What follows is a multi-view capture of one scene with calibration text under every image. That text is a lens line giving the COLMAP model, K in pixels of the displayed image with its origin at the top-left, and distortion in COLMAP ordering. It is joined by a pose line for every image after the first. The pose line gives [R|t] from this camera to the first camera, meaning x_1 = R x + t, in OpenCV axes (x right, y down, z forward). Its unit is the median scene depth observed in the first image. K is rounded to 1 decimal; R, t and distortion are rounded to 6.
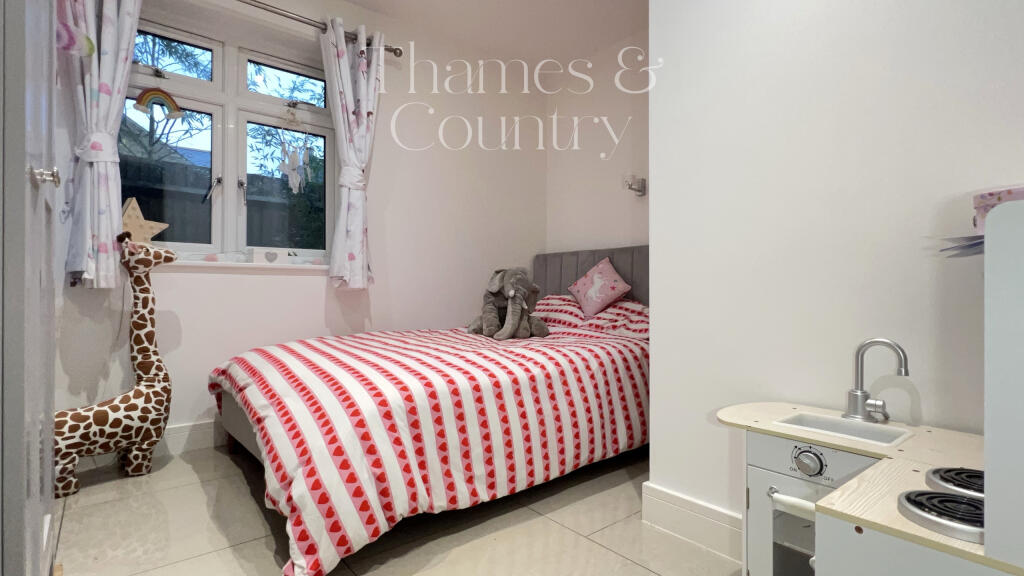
lens RADIAL K [[449.1, 0, 514.6], [0, 449.1, 291.6], [0, 0, 1]] dist [-0.009057, 0.000022]
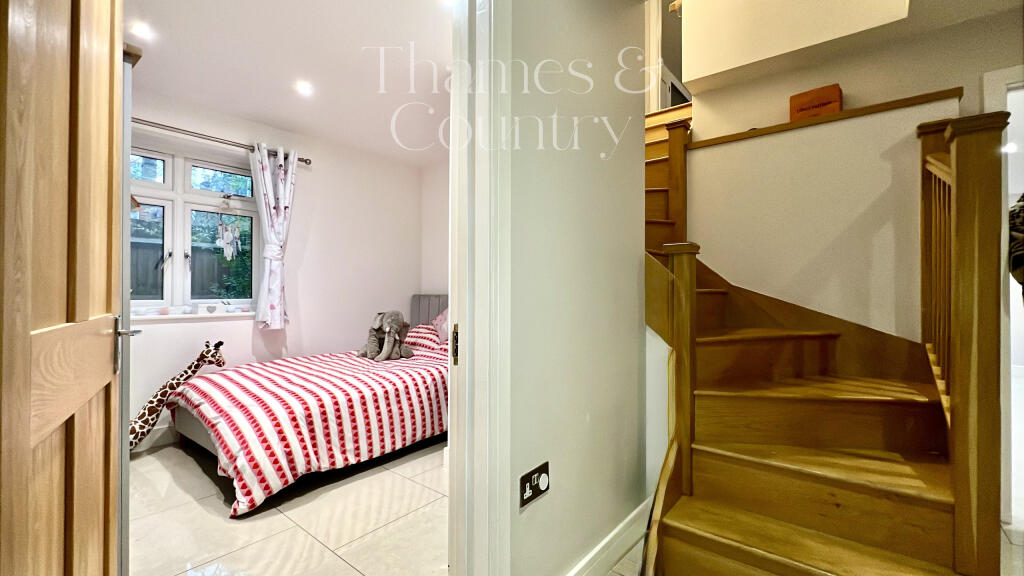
lens RADIAL K [[411.6, 0, 508.8], [0, 411.6, 283.6], [0, 0, 1]] dist [-0.002200, 0.001022]
pose [[0.984584, 0.003887, 0.174870, 0.205322], [-0.003034, 0.999982, -0.005148, -0.195247], [-0.174887, 0.004538, 0.984578, -0.581531]]
